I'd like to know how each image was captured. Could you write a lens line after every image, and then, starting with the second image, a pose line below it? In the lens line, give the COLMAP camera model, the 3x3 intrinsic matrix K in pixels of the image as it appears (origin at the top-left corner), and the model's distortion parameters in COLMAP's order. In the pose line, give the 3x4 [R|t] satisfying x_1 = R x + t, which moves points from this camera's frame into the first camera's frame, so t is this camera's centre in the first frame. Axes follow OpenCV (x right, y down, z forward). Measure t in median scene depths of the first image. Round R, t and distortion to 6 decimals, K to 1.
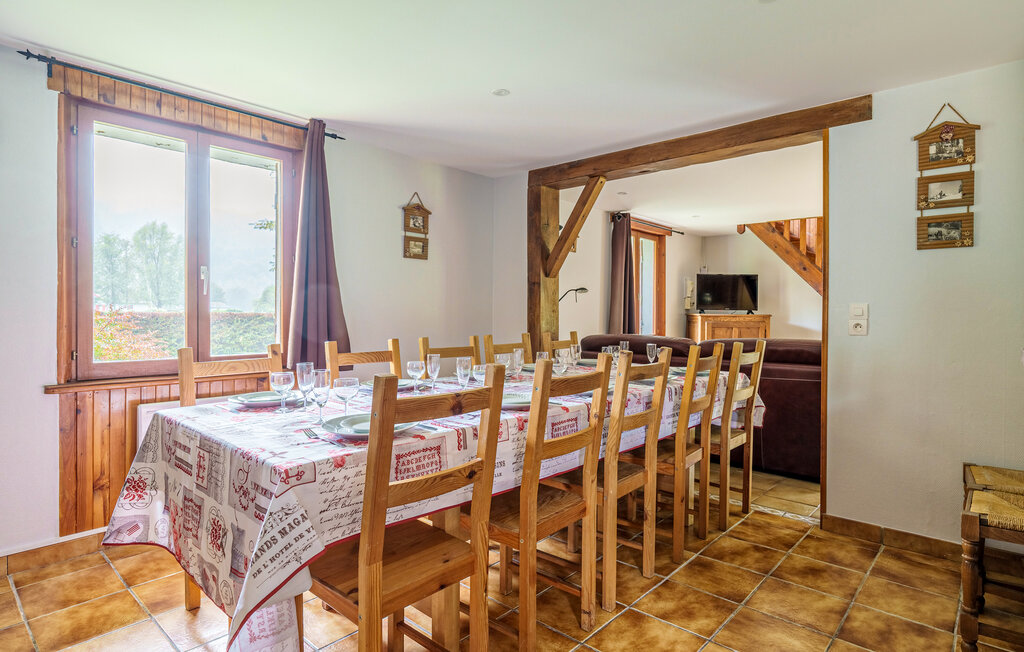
lens RADIAL K [[544.9, 0, 511.5], [0, 544.9, 315.4], [0, 0, 1]] dist [-0.000199, -0.000131]
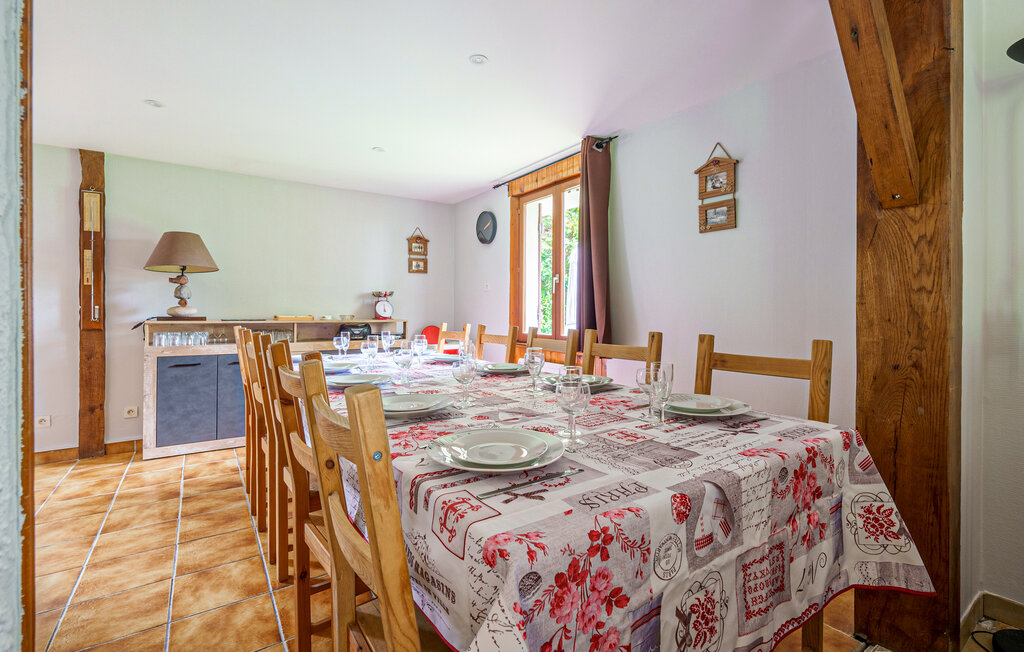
lens RADIAL K [[455.3, 0, 511.8], [0, 455.3, 314.0], [0, 0, 1]] dist [0.000415, 0.000081]
pose [[-0.227463, -0.000852, -0.973786, 0.507000], [-0.007936, 0.999968, 0.000979, 0.012226], [0.973754, 0.007951, -0.227463, 0.882131]]
